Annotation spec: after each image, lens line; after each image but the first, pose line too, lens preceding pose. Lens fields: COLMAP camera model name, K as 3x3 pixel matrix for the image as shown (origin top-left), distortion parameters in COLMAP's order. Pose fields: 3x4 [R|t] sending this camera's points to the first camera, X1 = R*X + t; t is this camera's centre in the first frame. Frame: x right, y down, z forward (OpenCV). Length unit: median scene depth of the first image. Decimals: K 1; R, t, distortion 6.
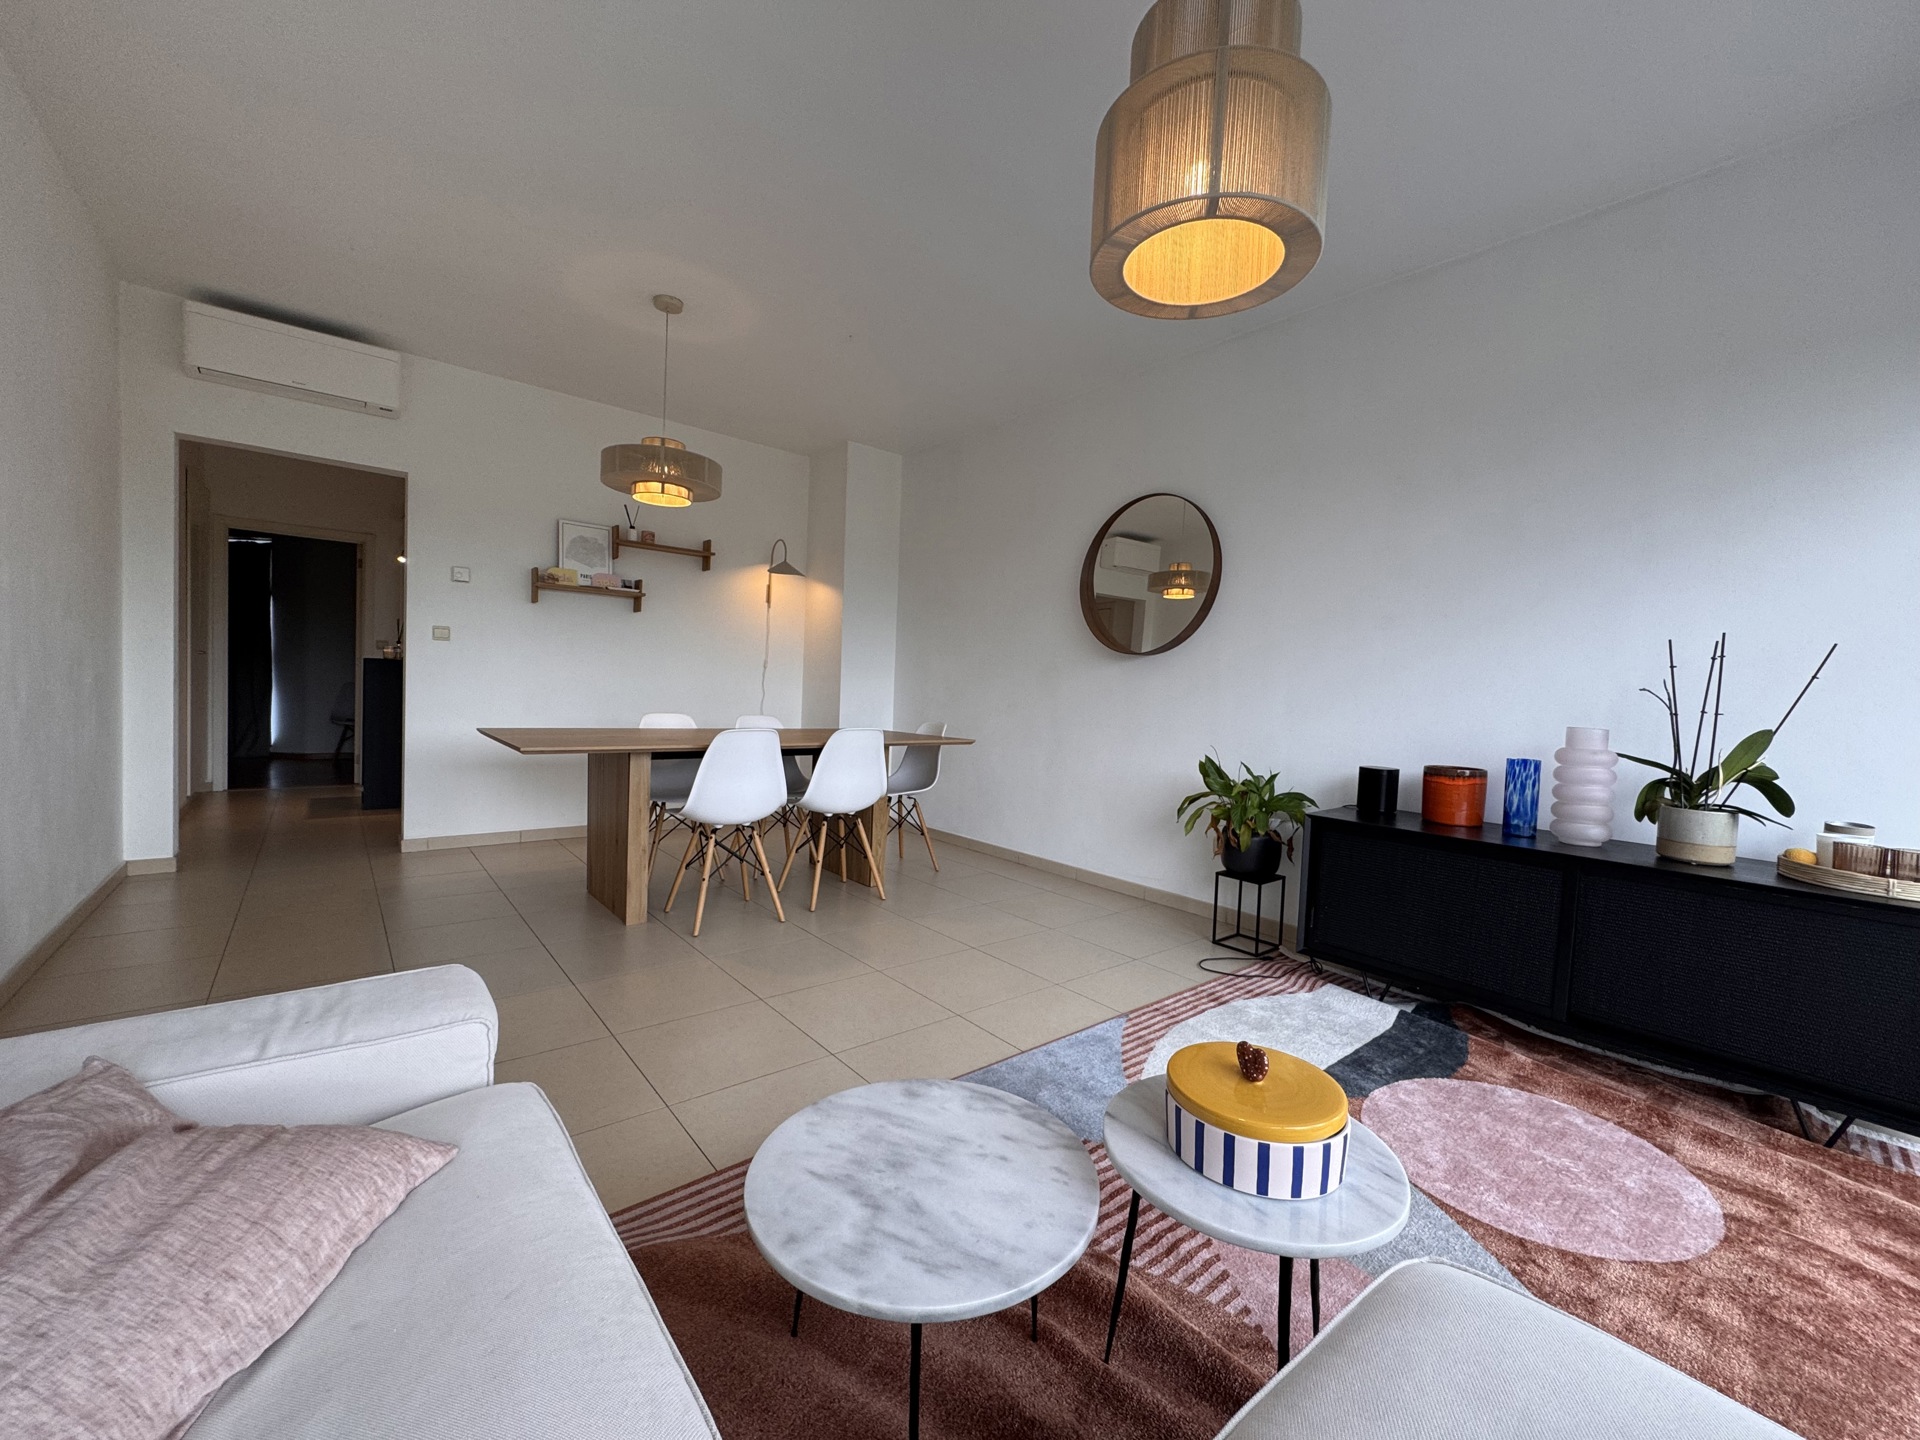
lens RADIAL K [[766.2, 0, 957.5], [0, 766.2, 717.7], [0, 0, 1]] dist [-0.002768, 0.000449]
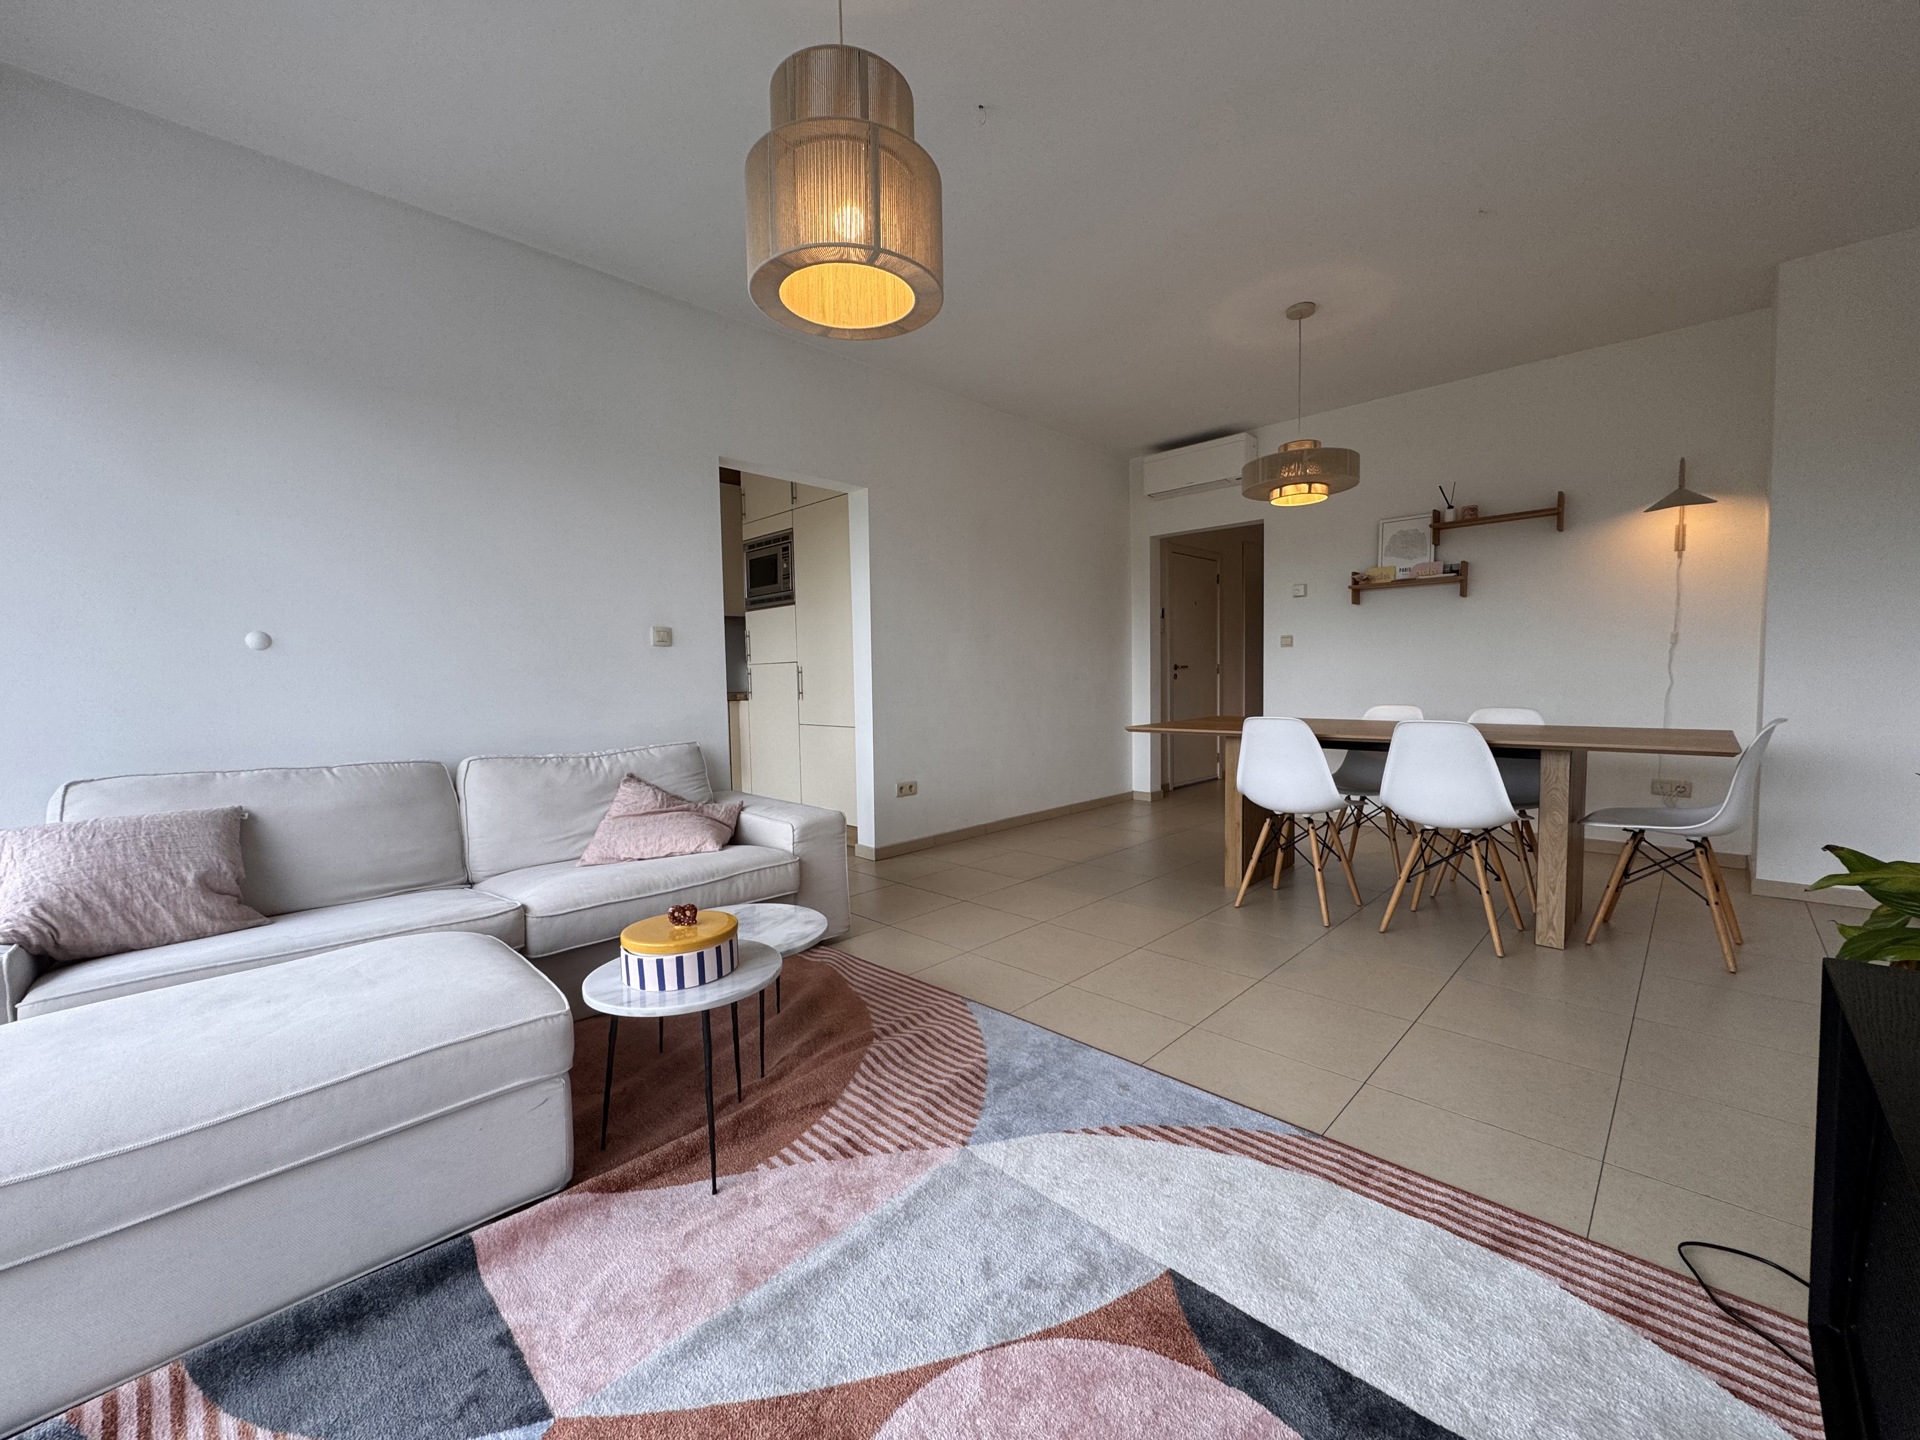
lens RADIAL K [[766.2, 0, 959.8], [0, 766.2, 715.4], [0, 0, 1]] dist [-0.002768, 0.000449]
pose [[0.104112, 0.008871, -0.994526, 0.743191], [-0.016385, 0.999840, 0.007203, 0.013163], [0.994431, 0.015546, 0.104240, 0.527249]]
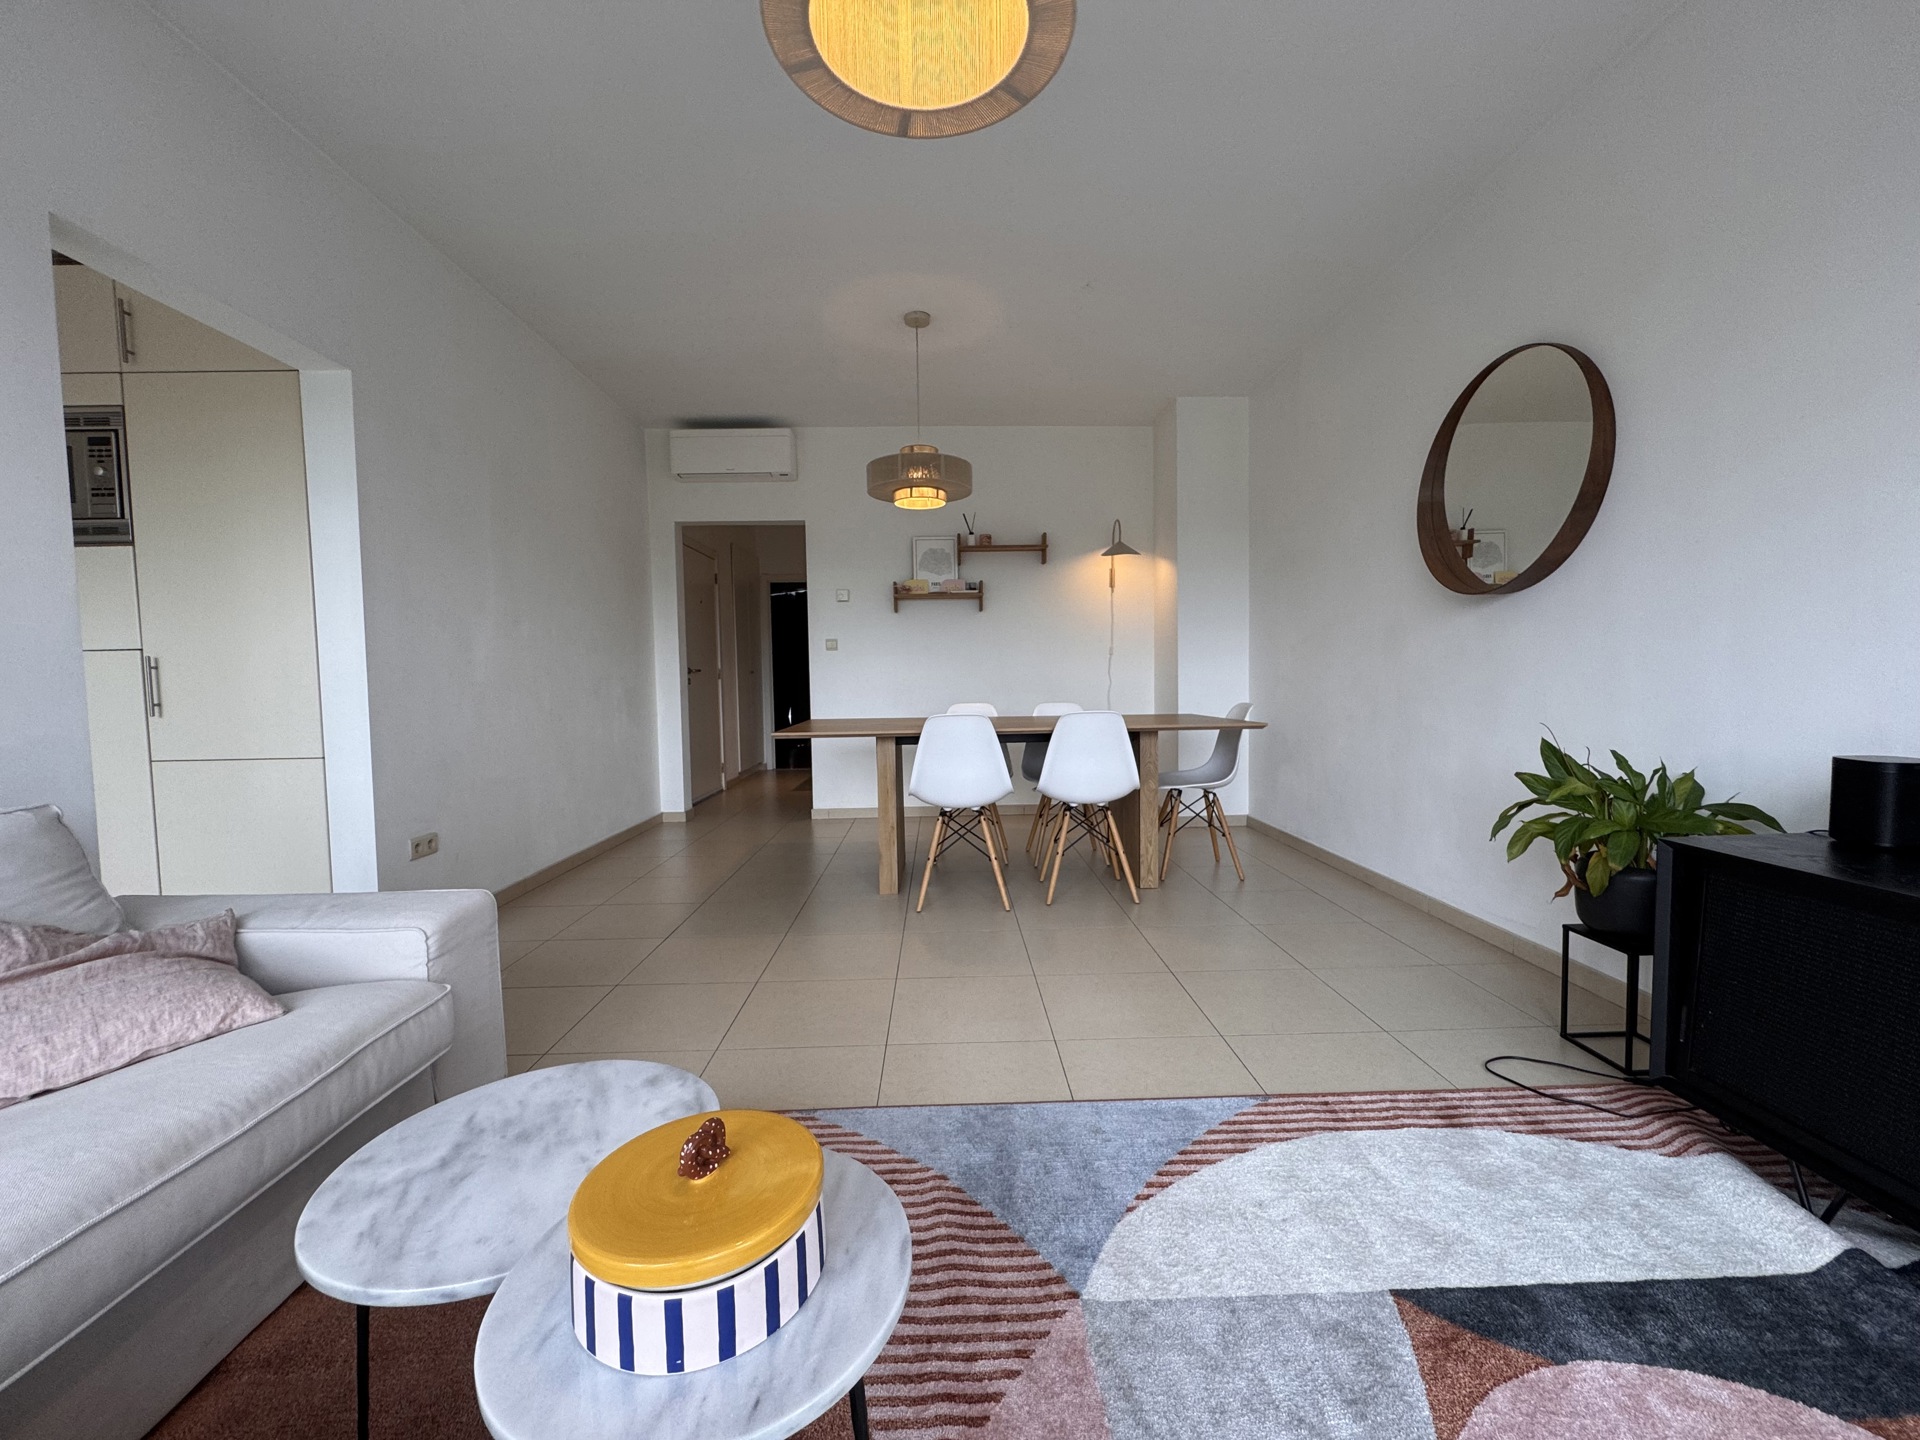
lens RADIAL K [[766.2, 0, 959.4], [0, 766.2, 716.6], [0, 0, 1]] dist [-0.002768, 0.000449]
pose [[0.783878, -0.021535, -0.620541, 0.386058], [0.024623, 0.999690, -0.003589, 0.023710], [0.620426, -0.012467, 0.784166, 0.229162]]
